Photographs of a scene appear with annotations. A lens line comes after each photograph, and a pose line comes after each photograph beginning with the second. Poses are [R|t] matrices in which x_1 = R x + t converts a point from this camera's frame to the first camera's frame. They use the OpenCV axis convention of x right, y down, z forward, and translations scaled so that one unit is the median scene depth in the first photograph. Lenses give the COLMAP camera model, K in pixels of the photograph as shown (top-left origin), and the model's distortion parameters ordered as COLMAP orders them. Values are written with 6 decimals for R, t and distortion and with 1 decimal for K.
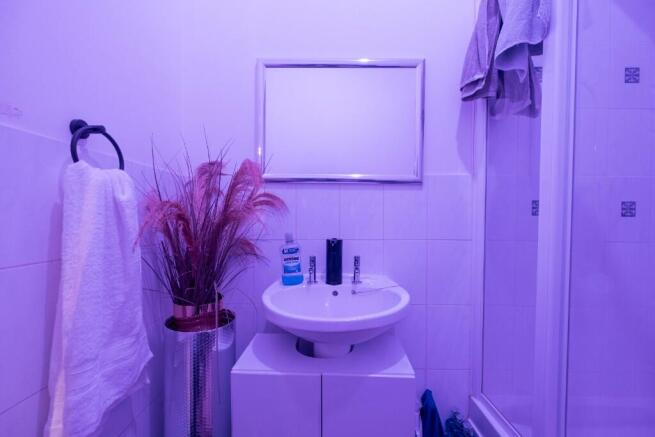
lens RADIAL K [[292.0, 0, 325.9], [0, 292.0, 221.0], [0, 0, 1]] dist [0.012580, -0.000030]
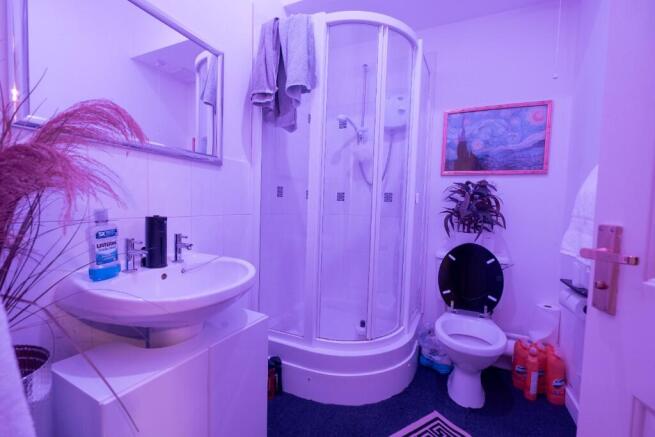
lens RADIAL K [[292.0, 0, 325.9], [0, 292.0, 221.0], [0, 0, 1]] dist [0.012580, -0.000030]
pose [[0.408394, -0.044953, 0.911698, -0.565858], [-0.000417, 0.998777, 0.049433, 0.032074], [-0.912806, -0.020568, 0.407876, 0.179934]]
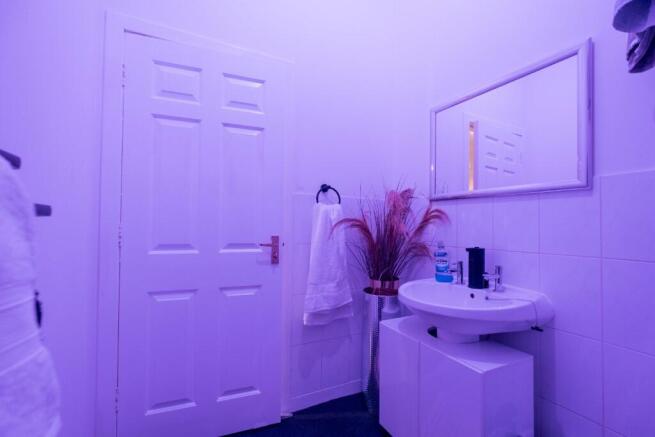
lens RADIAL K [[292.0, 0, 325.9], [0, 292.0, 221.0], [0, 0, 1]] dist [0.012580, -0.000030]
pose [[0.477699, -0.014633, -0.878402, 0.741546], [-0.027100, 0.999140, -0.031382, 0.010760], [0.878105, 0.038796, 0.476892, -0.043181]]
